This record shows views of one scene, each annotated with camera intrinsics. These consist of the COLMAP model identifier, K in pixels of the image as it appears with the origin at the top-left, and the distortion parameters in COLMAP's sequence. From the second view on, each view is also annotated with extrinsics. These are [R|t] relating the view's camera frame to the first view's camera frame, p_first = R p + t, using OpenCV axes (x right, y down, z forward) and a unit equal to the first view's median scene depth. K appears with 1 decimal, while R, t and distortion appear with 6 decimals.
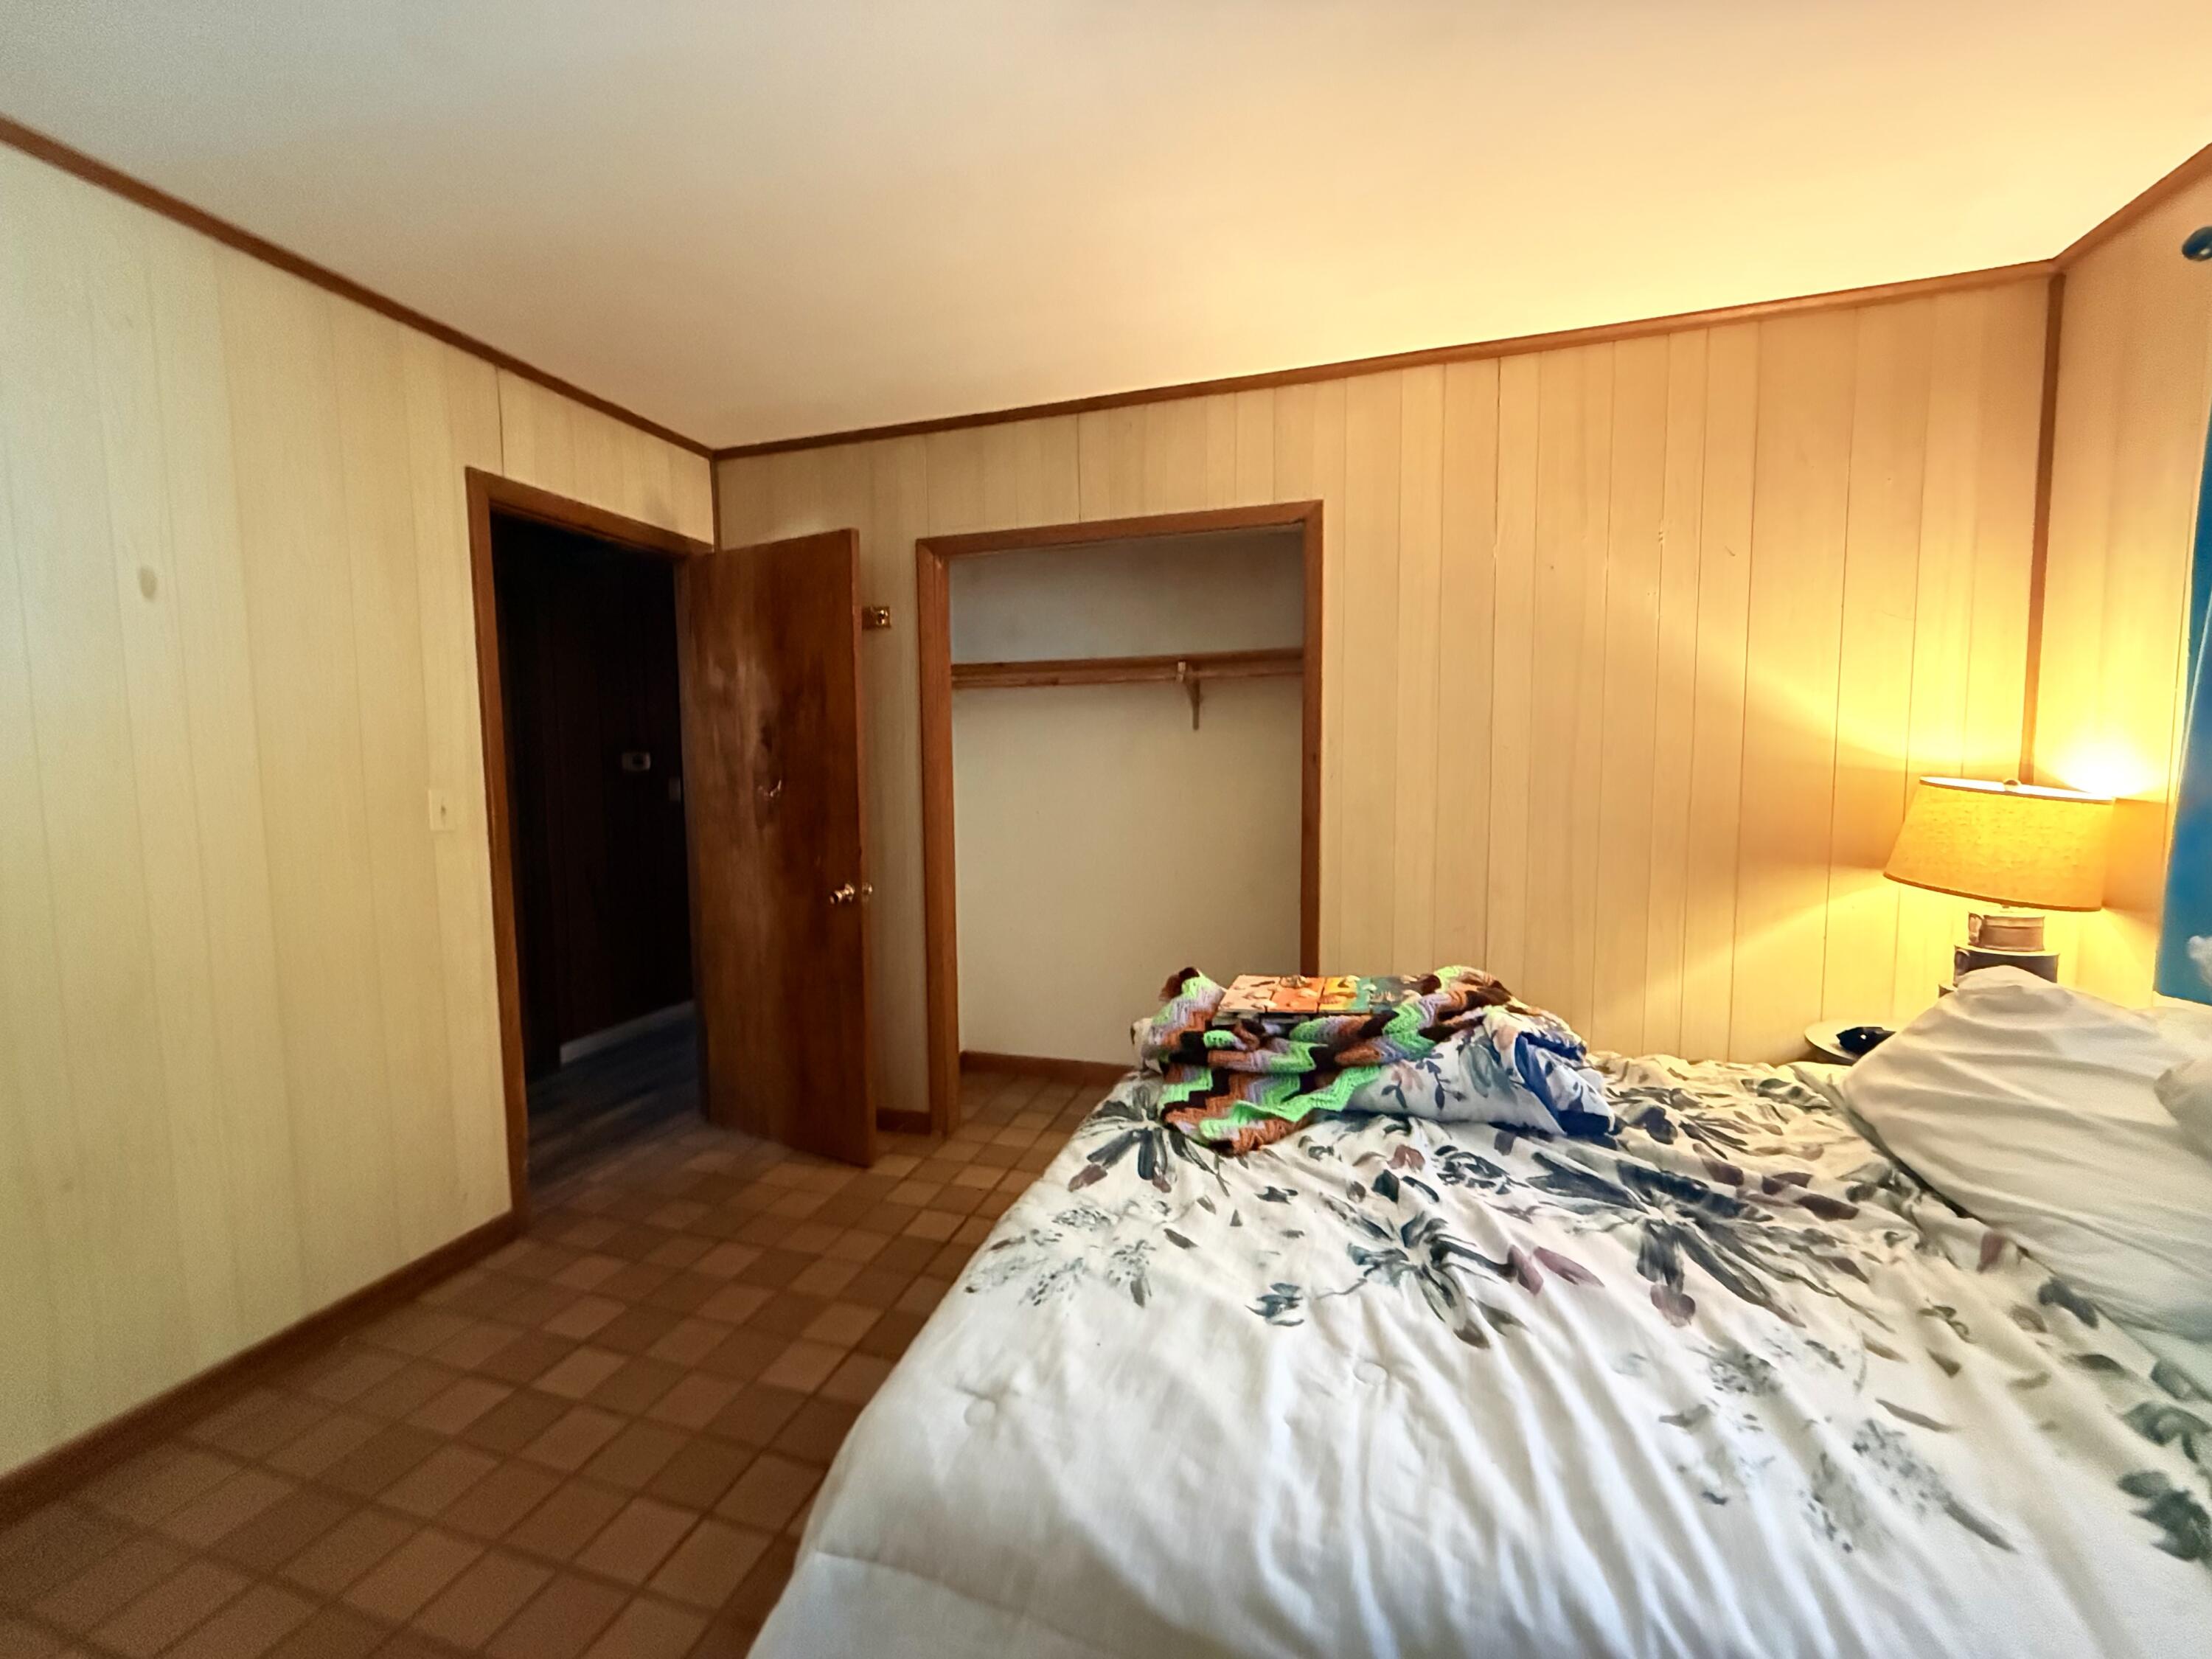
lens RADIAL K [[878.6, 0, 1106.0], [0, 878.6, 829.5], [0, 0, 1]] dist [-0.001978, -0.000020]
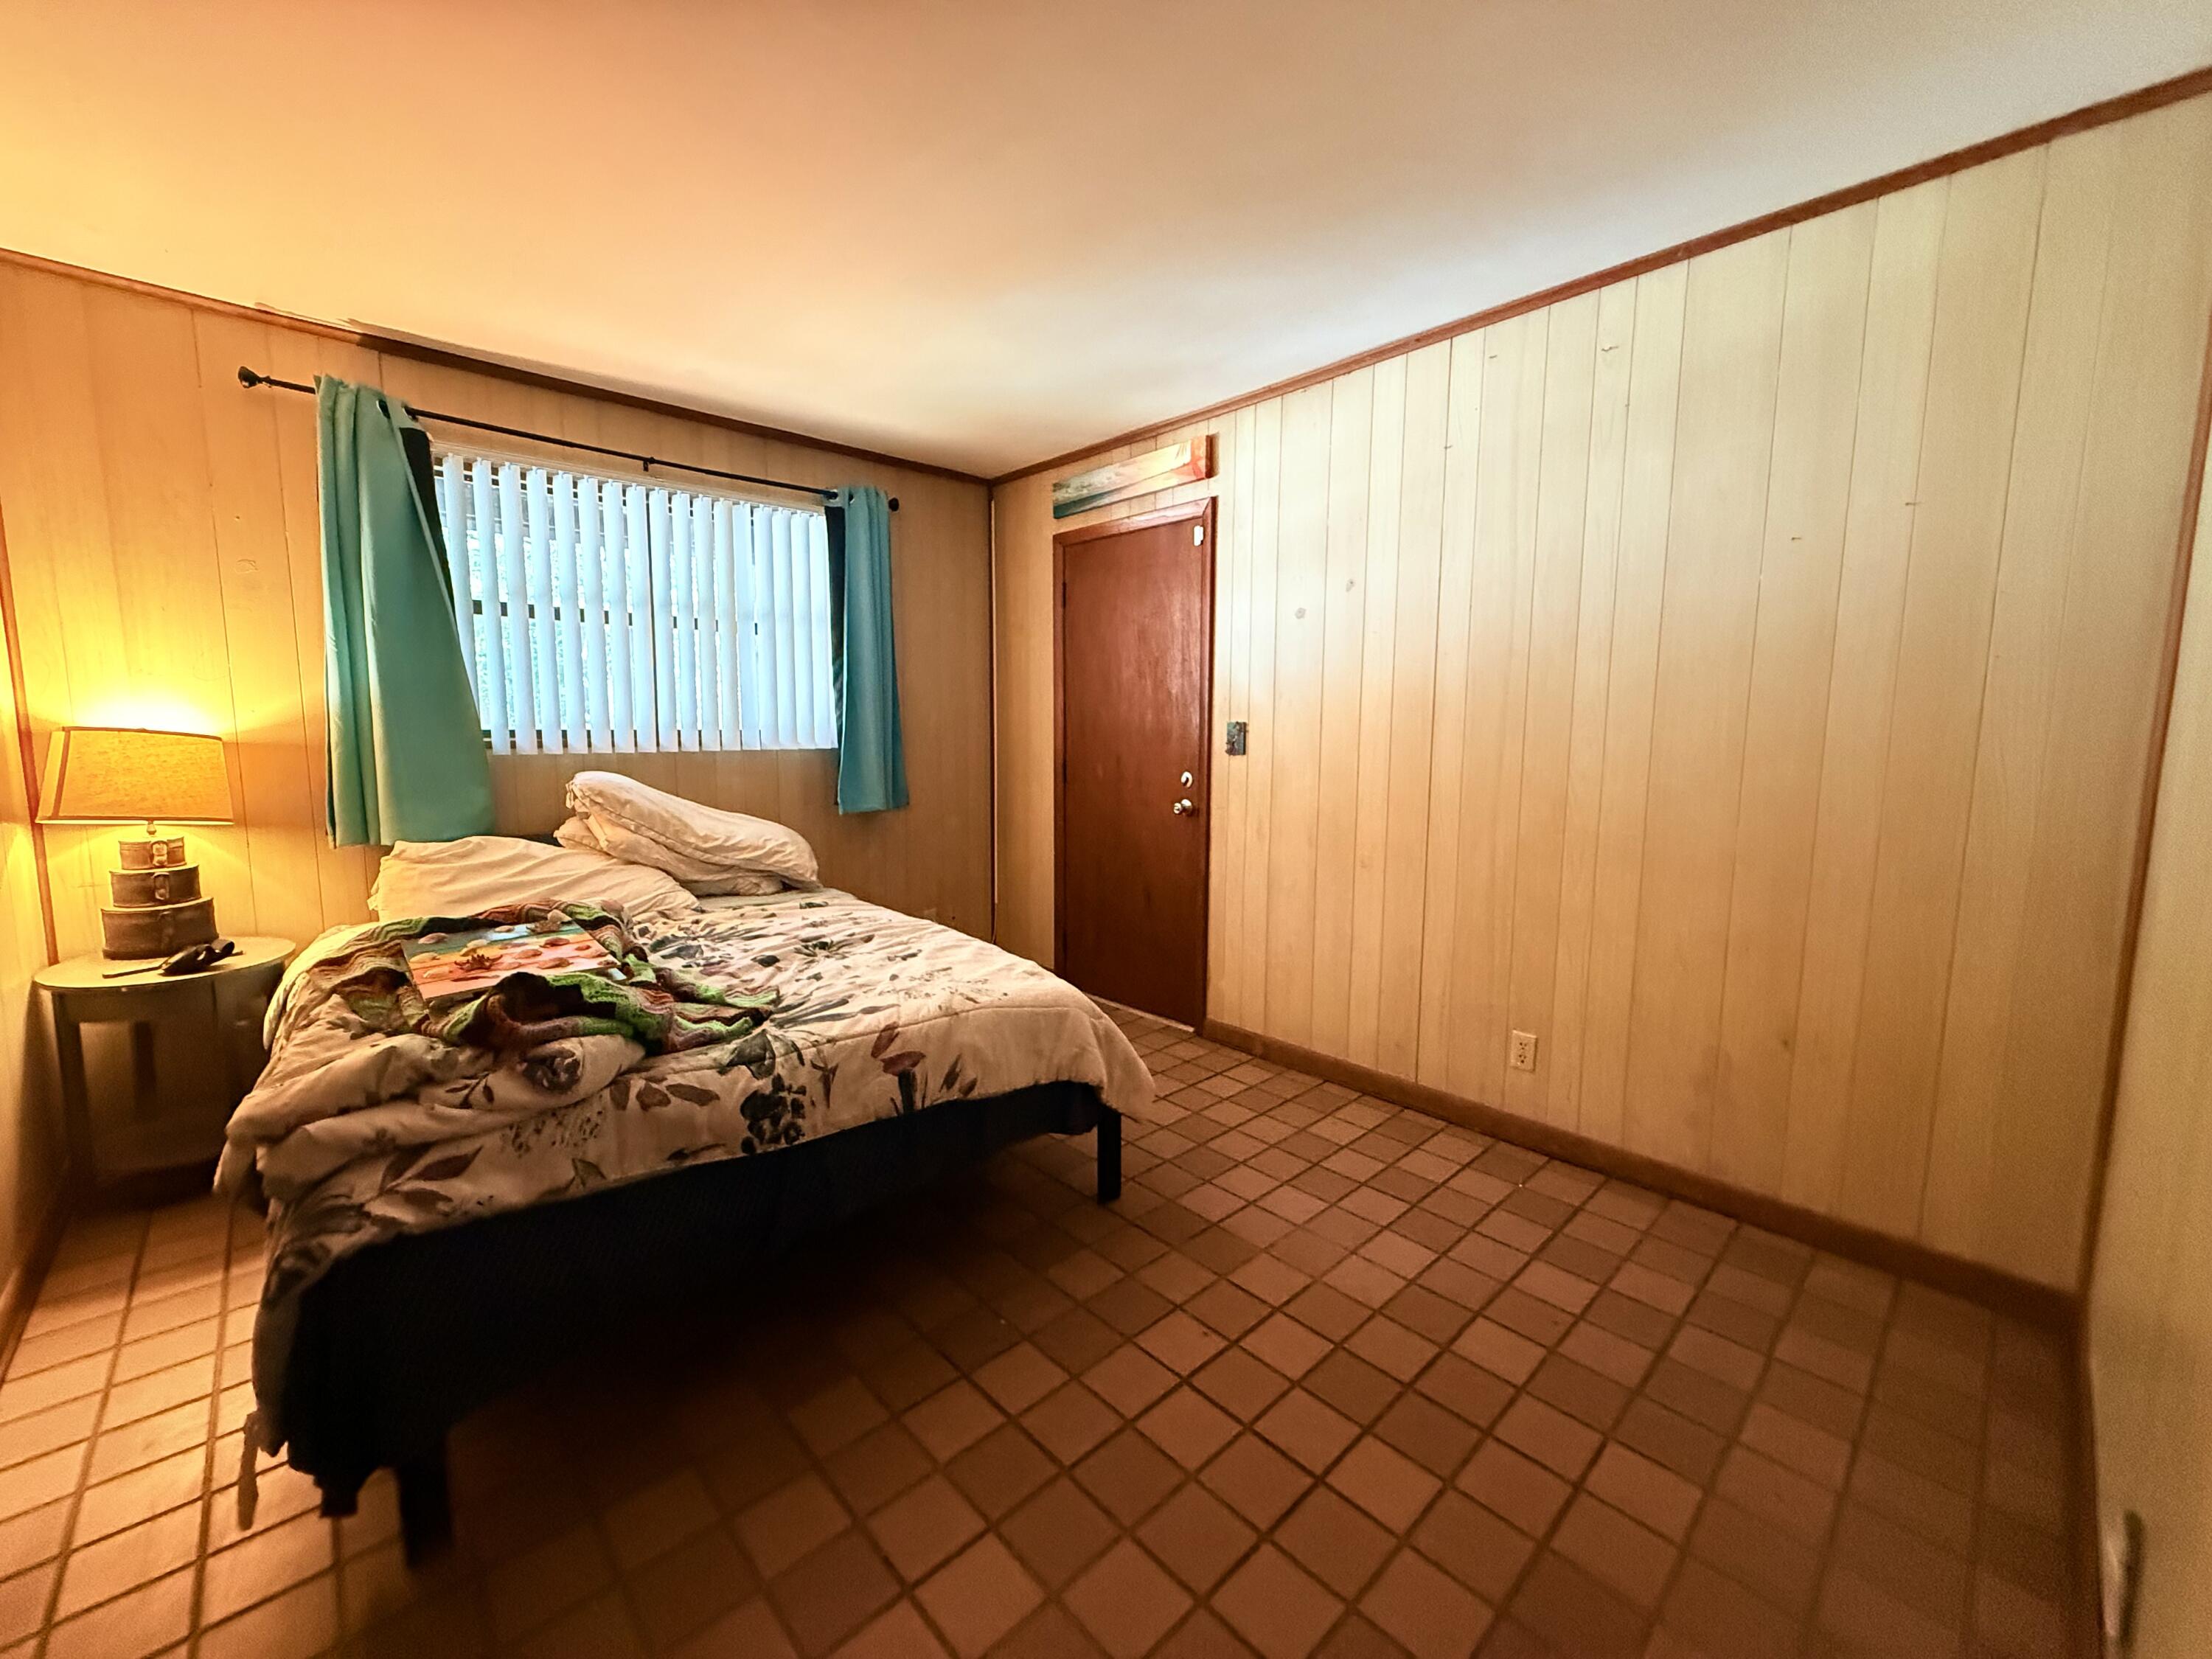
lens RADIAL K [[878.6, 0, 1106.0], [0, 878.6, 829.5], [0, 0, 1]] dist [-0.001978, -0.000020]
pose [[-0.867424, -0.049143, 0.495137, -1.014981], [0.043981, 0.983643, 0.174678, -0.102940], [-0.495622, 0.173296, -0.851074, 1.980560]]
